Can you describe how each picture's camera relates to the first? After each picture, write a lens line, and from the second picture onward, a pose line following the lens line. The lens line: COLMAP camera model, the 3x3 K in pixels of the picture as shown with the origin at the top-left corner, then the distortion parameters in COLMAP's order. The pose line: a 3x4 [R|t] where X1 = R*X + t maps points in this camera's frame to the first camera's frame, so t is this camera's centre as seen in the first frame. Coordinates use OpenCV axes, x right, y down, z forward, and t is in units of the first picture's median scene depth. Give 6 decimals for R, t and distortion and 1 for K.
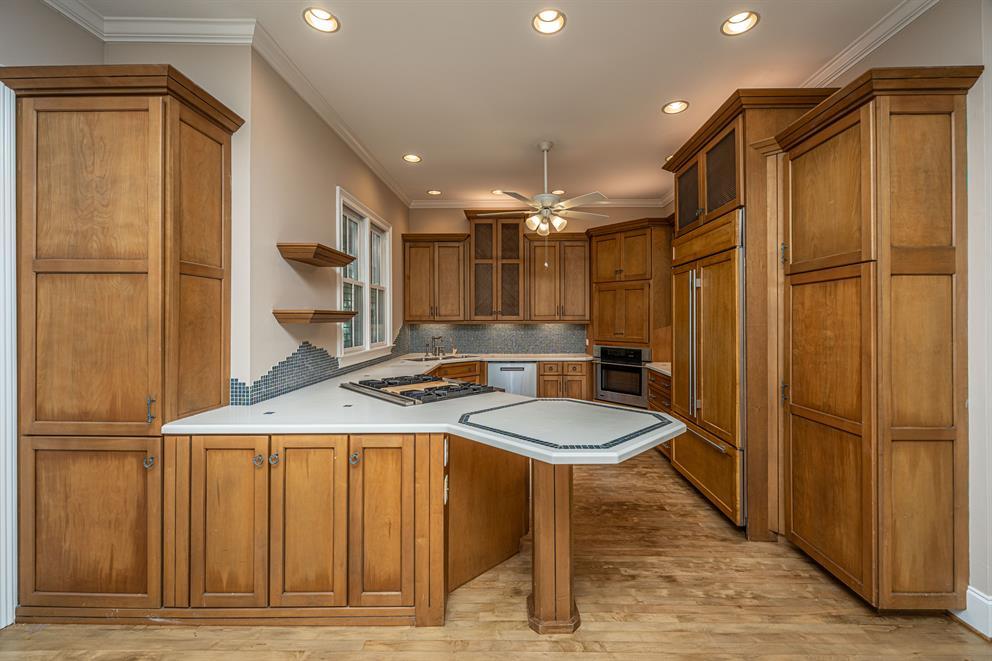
lens RADIAL K [[394.2, 0, 517.2], [0, 394.2, 315.8], [0, 0, 1]] dist [-0.002066, 0.000558]
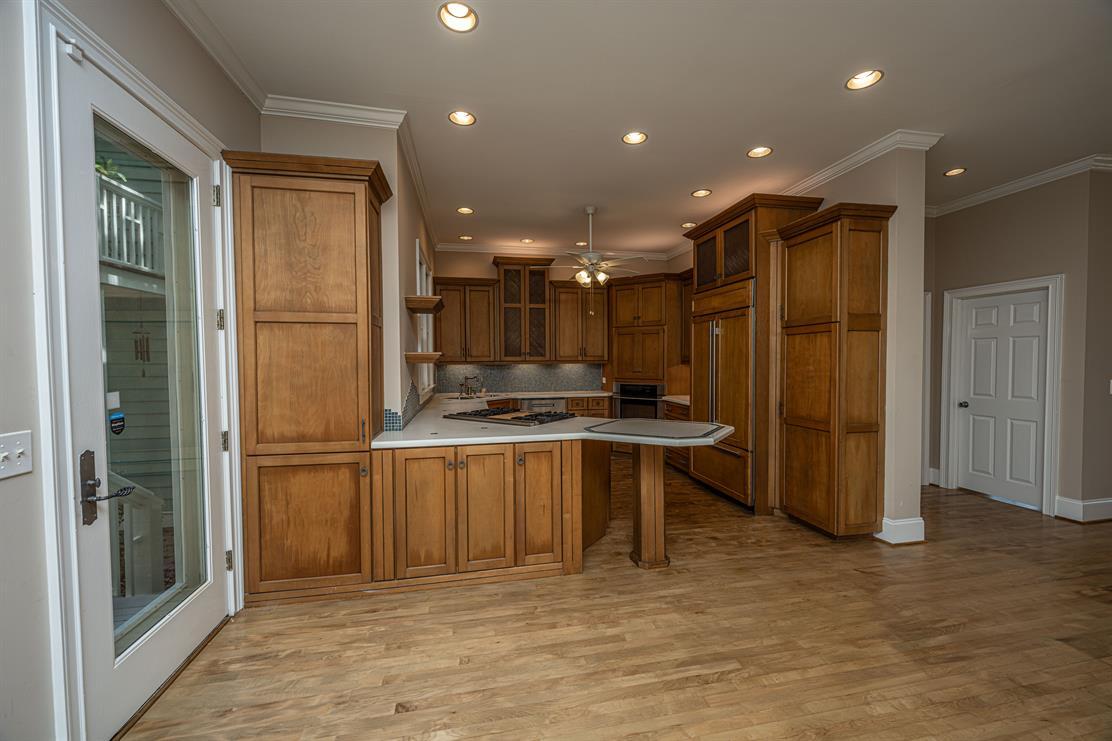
lens RADIAL K [[441.9, 0, 556.3], [0, 441.9, 369.3], [0, 0, 1]] dist [-0.002066, 0.000558]
pose [[0.977762, -0.008291, 0.209554, -0.587264], [0.002156, 0.999563, 0.029487, -0.001929], [-0.209707, -0.028380, 0.977352, -0.512051]]
